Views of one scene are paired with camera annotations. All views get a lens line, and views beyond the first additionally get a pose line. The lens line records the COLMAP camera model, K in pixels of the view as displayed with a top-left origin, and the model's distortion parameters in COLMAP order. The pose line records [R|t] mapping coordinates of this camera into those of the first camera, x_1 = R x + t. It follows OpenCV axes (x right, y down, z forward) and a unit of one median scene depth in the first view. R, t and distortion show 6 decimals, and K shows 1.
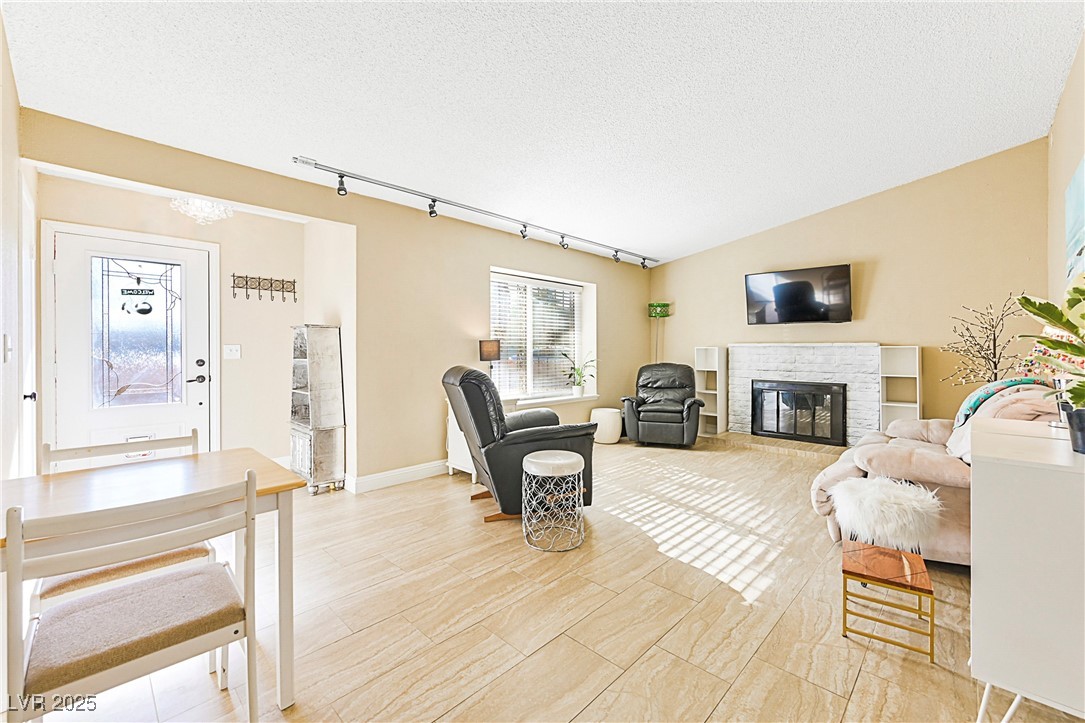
lens RADIAL K [[444.8, 0, 551.9], [0, 444.8, 354.7], [0, 0, 1]] dist [0.001166, -0.001005]
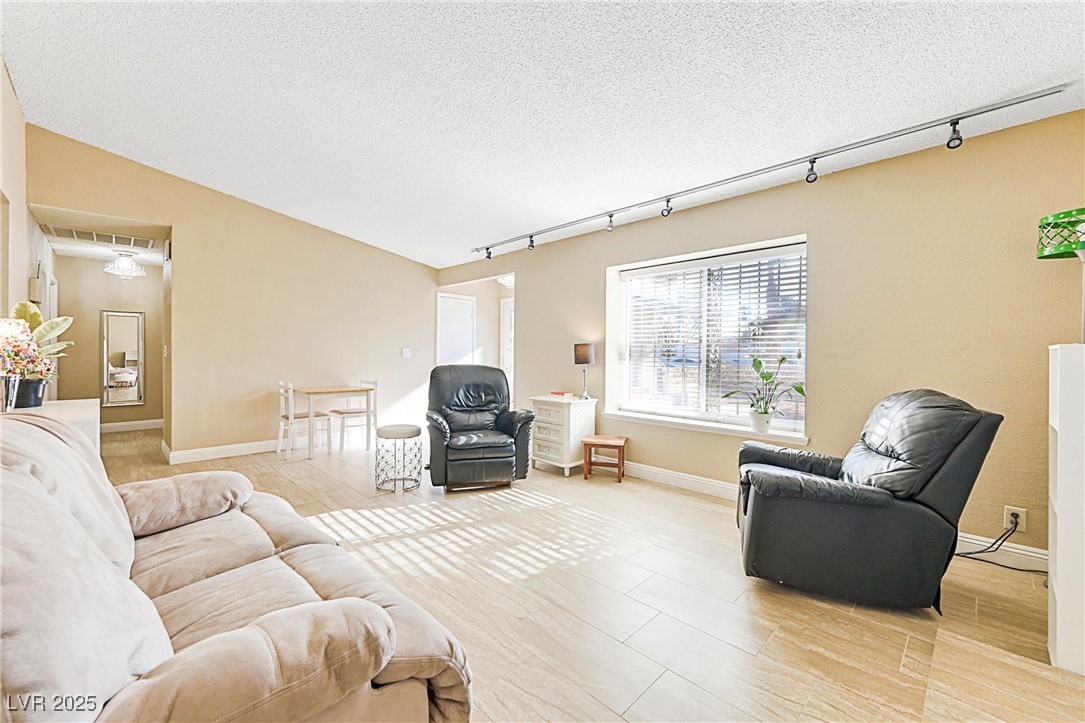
lens RADIAL K [[444.8, 0, 551.4], [0, 444.8, 362.8], [0, 0, 1]] dist [0.001166, -0.001005]
pose [[-0.028548, 0.015957, -0.999465, 1.000747], [-0.016664, 0.999726, 0.016437, -0.006639], [0.999454, 0.017125, -0.028274, 1.086052]]
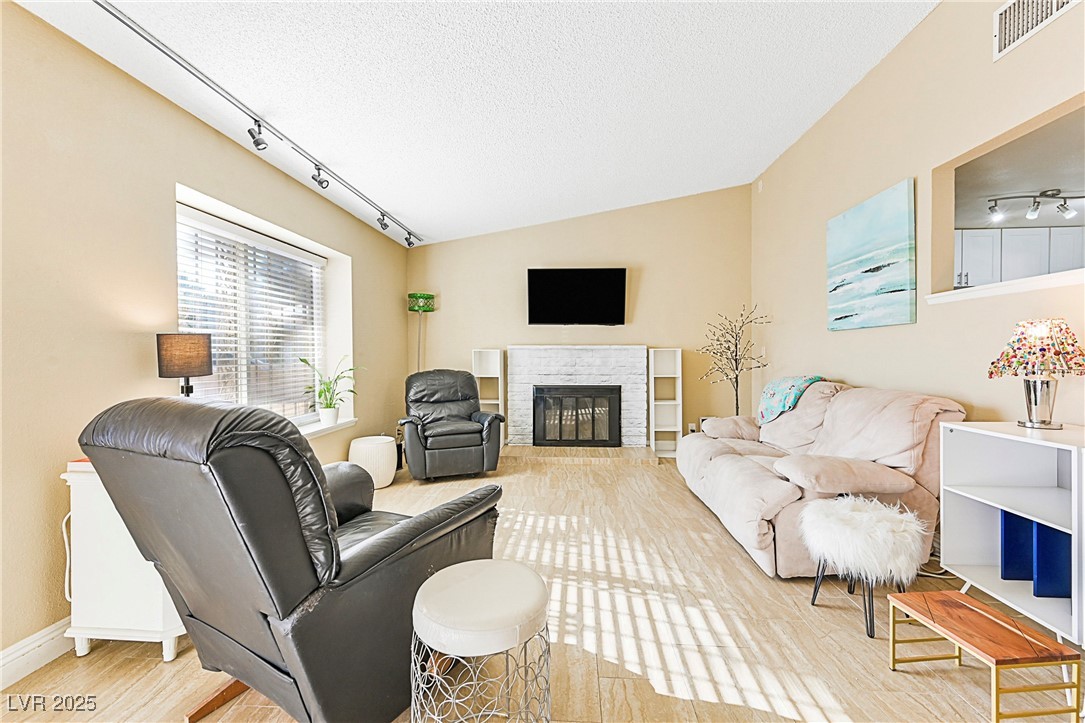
lens RADIAL K [[444.8, 0, 545.9], [0, 444.8, 357.9], [0, 0, 1]] dist [0.001166, -0.001005]
pose [[0.769205, -0.010199, 0.638921, -0.166374], [0.009710, 0.999944, 0.004271, -0.005488], [-0.638928, 0.002919, 0.769261, 0.429992]]
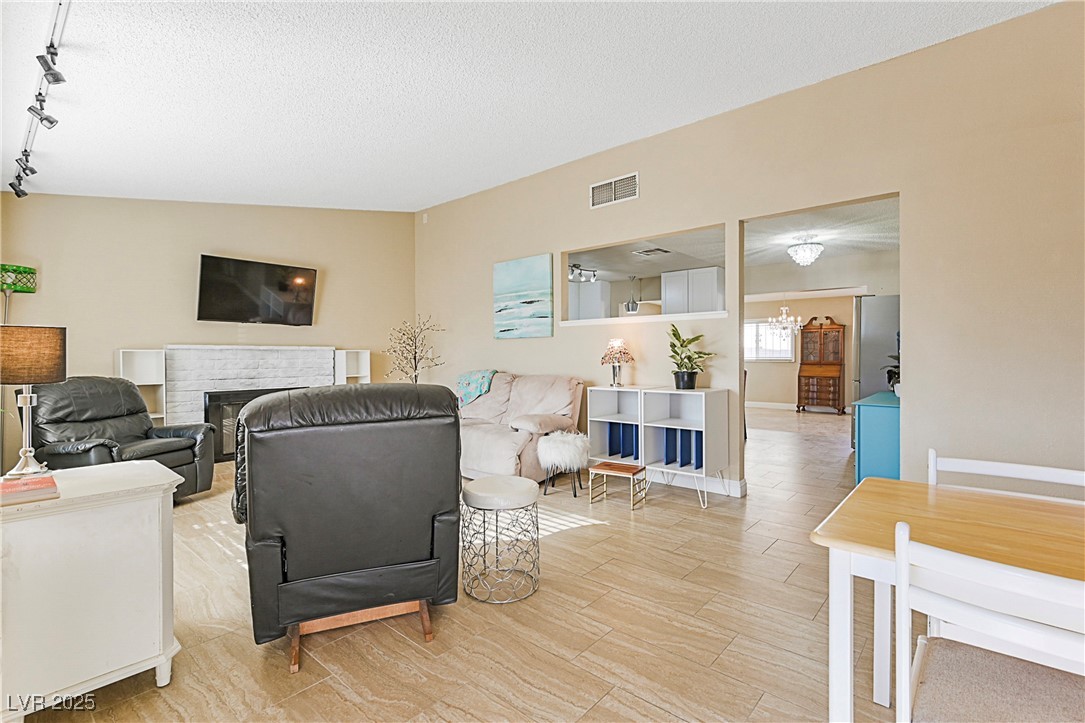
lens RADIAL K [[490.7, 0, 544.6], [0, 490.7, 355.9], [0, 0, 1]] dist [0.001369, -0.000684]
pose [[-0.034245, -0.004797, 0.999402, -0.627301], [0.013058, 0.999901, 0.005247, -0.005736], [-0.999328, 0.013230, -0.034179, 0.669155]]
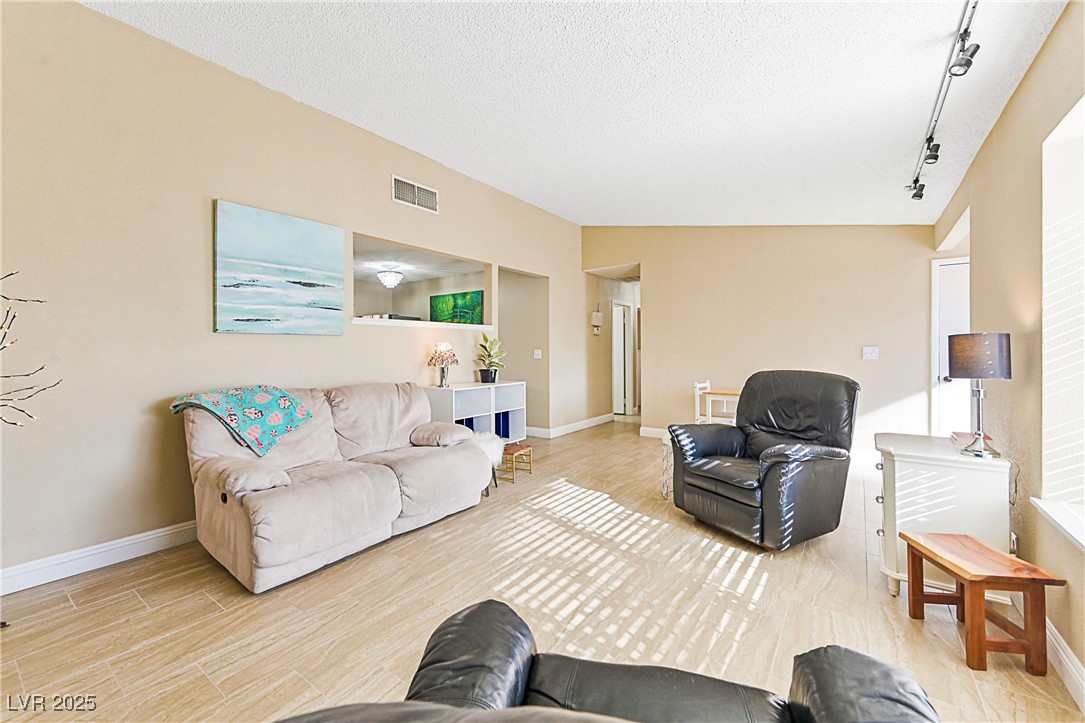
lens RADIAL K [[444.8, 0, 537.1], [0, 444.8, 350.9], [0, 0, 1]] dist [0.001166, -0.001005]
pose [[-0.992836, 0.001225, -0.119481, 0.430448], [-0.000077, 0.999941, 0.010887, -0.028513], [0.119488, 0.010818, -0.992777, 1.609336]]
